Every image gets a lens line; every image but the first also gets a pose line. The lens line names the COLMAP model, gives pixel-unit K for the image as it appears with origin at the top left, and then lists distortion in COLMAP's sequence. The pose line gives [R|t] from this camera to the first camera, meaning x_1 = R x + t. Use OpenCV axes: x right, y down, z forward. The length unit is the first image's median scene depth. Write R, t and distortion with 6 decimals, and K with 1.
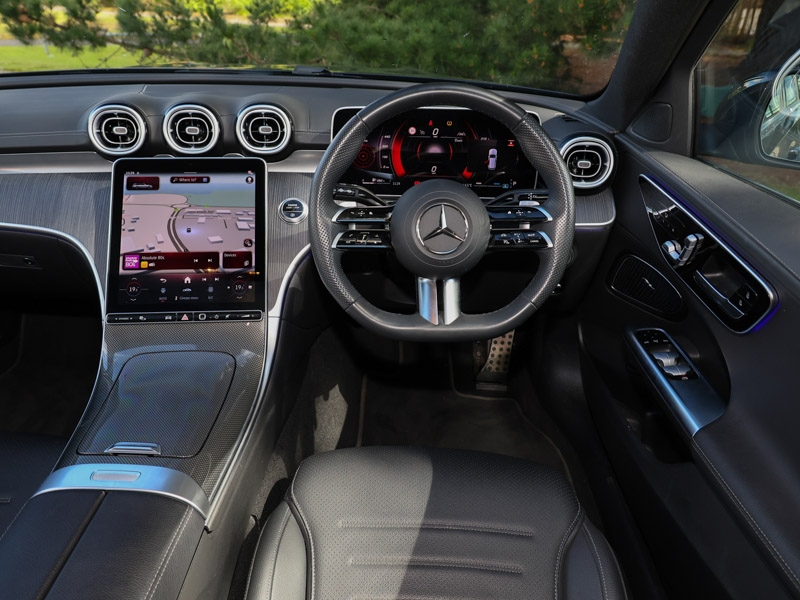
lens RADIAL K [[539.4, 0, 400.0], [0, 539.4, 282.5], [0, 0, 1]] dist [-0.007522, -0.001728]
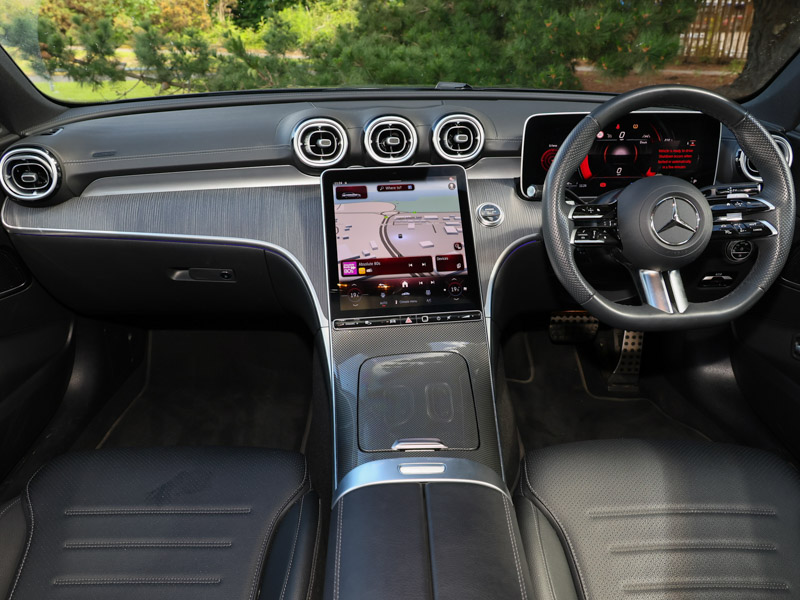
lens RADIAL K [[543.0, 0, 415.4], [0, 543.0, 282.6], [0, 0, 1]] dist [-0.006700, -0.000871]
pose [[0.998594, -0.042287, 0.031968, -0.392023], [0.043726, 0.997997, -0.045727, 0.038894], [-0.029971, 0.047061, 0.998442, -0.028235]]
